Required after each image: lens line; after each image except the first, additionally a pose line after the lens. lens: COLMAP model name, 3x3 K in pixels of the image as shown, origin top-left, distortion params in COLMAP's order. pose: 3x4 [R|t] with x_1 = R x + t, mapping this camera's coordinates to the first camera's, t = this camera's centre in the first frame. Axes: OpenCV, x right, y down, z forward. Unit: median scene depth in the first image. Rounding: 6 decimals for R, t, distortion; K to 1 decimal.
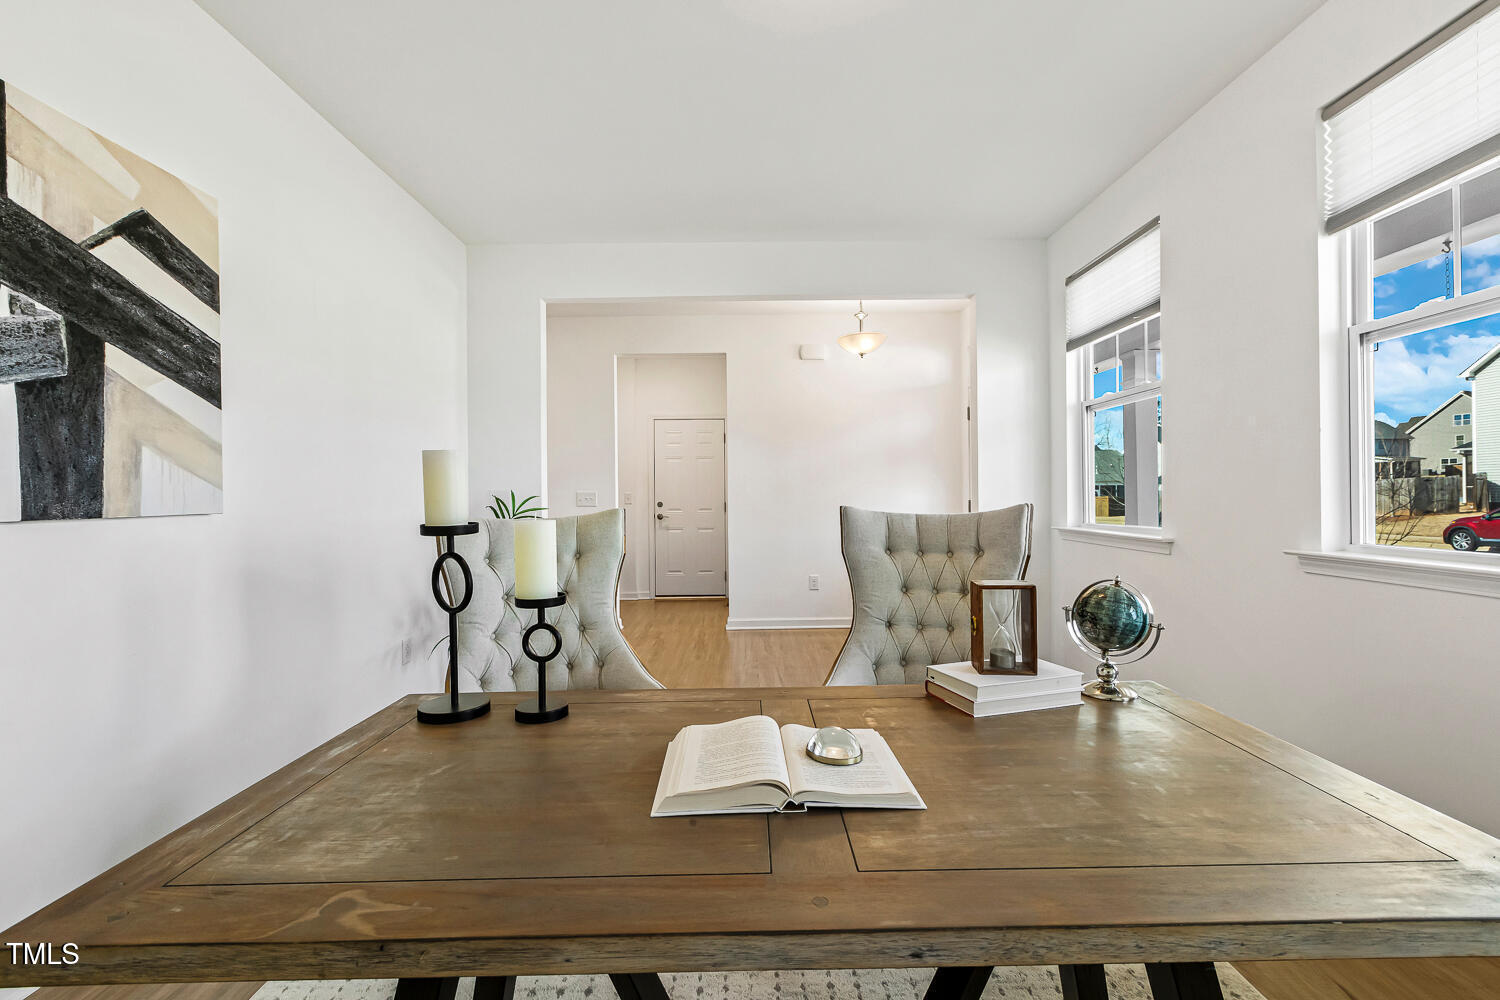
lens RADIAL K [[670.0, 0, 751.5], [0, 670.0, 499.6], [0, 0, 1]] dist [0.002781, 0.000261]
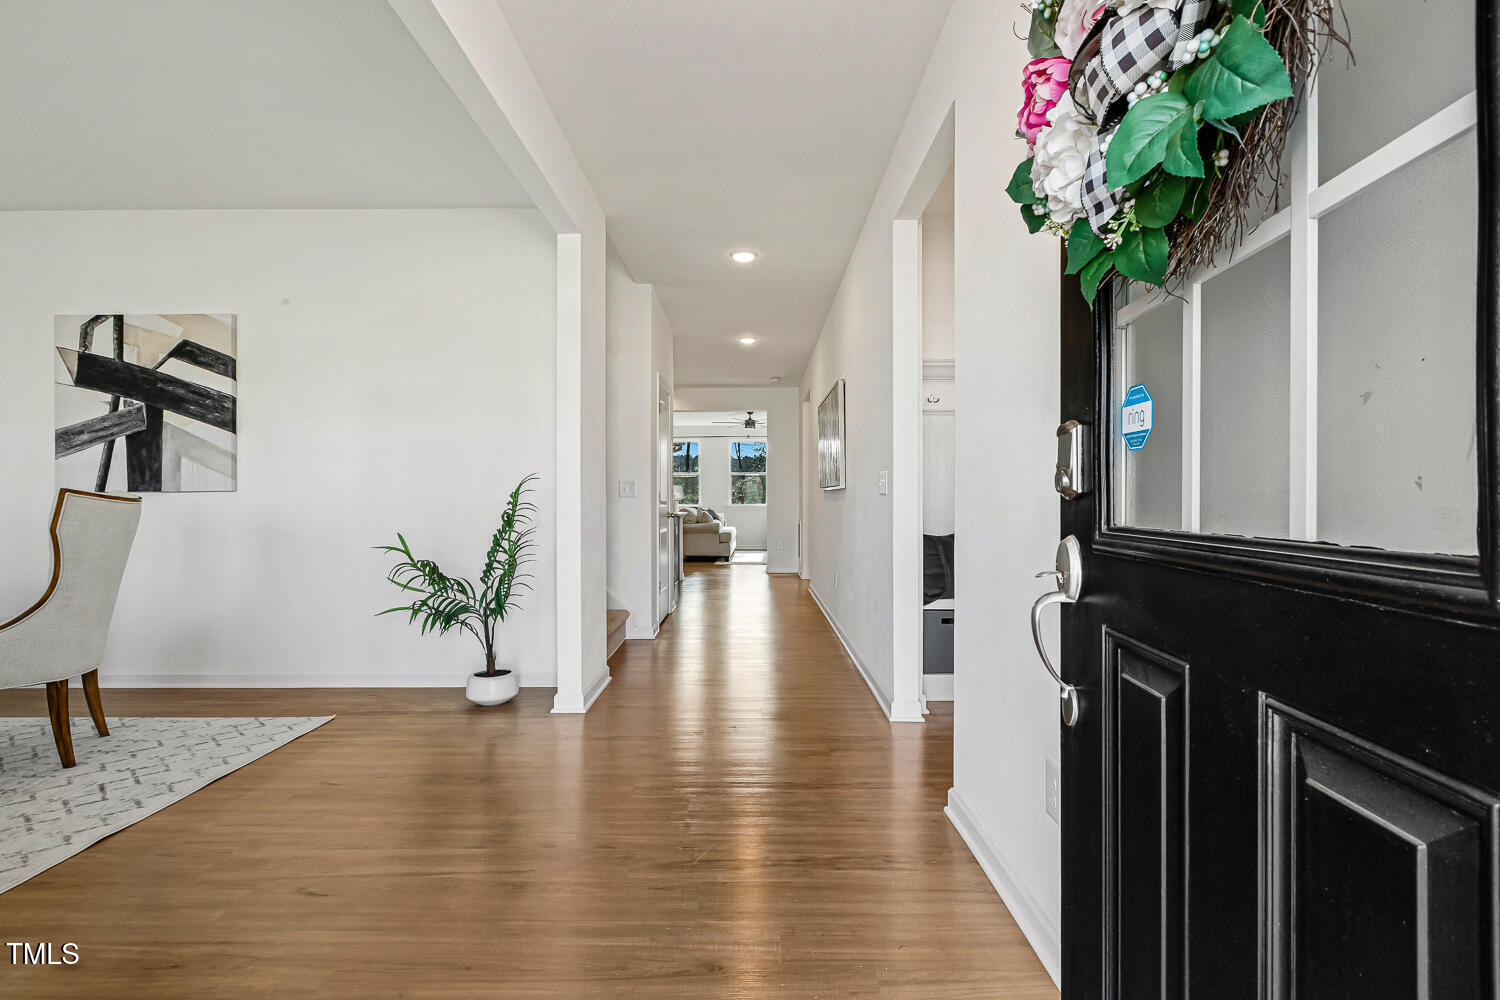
lens RADIAL K [[670.0, 0, 751.5], [0, 670.0, 499.6], [0, 0, 1]] dist [0.002781, 0.000261]
pose [[-0.012138, 0.009268, -0.999883, 1.163110], [0.001776, 0.999956, 0.009248, 0.036171], [0.999925, -0.001663, -0.012154, 2.897630]]
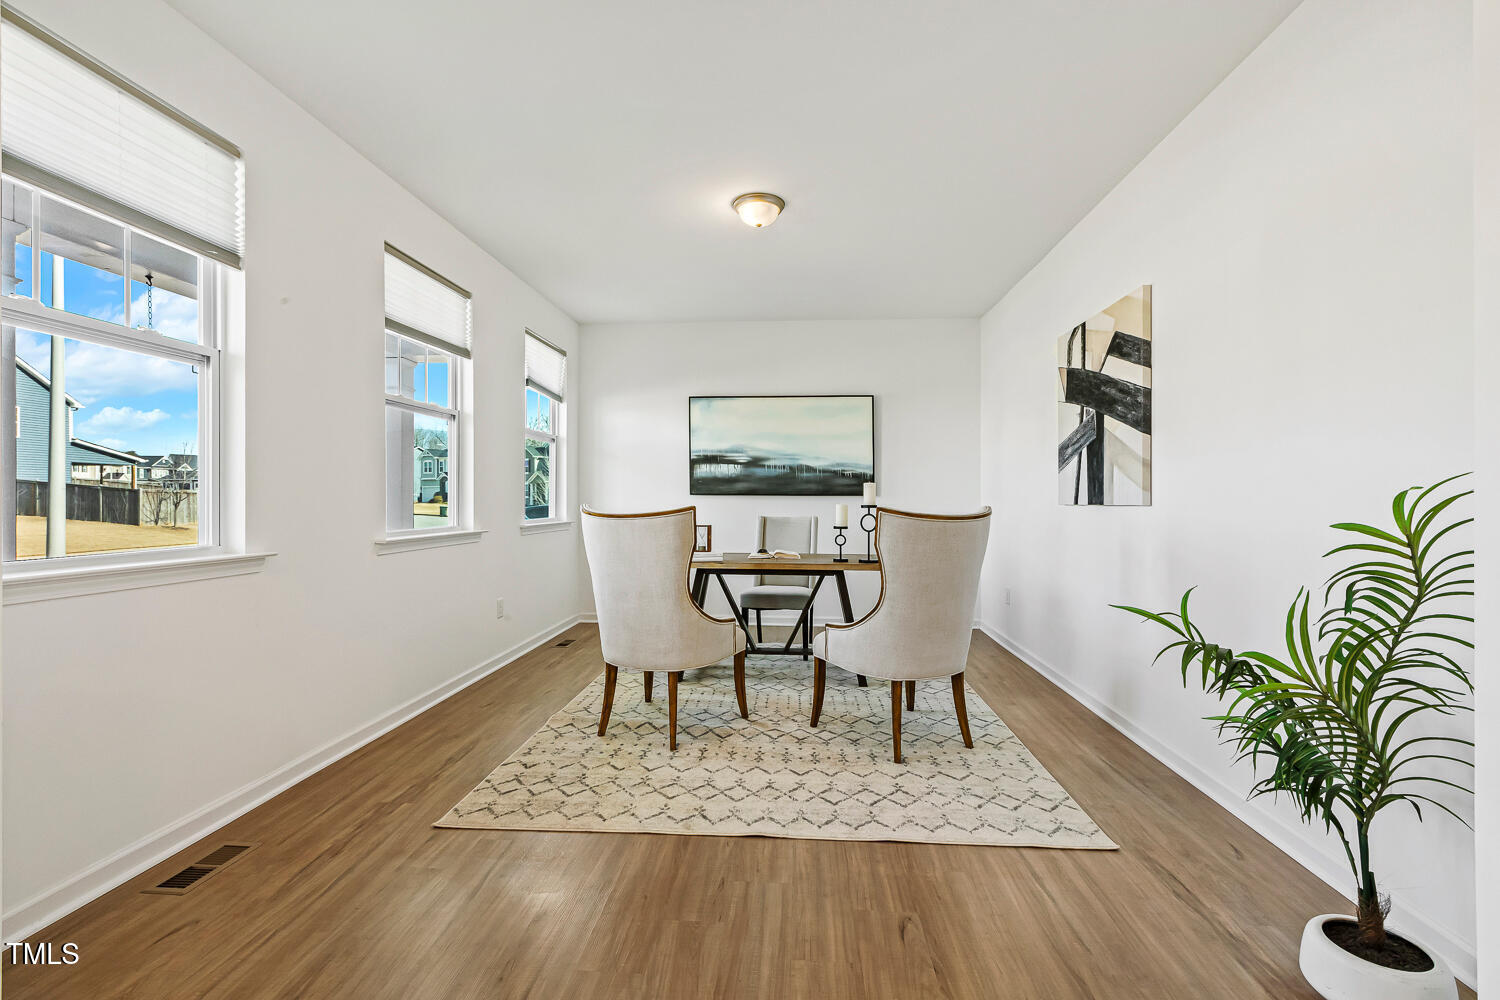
lens RADIAL K [[670.0, 0, 751.5], [0, 670.0, 499.6], [0, 0, 1]] dist [0.002781, 0.000261]
pose [[-0.996427, 0.009415, 0.083929, -0.100955], [0.009692, 0.999949, 0.002894, -0.004912], [-0.083898, 0.003697, -0.996467, 3.015600]]
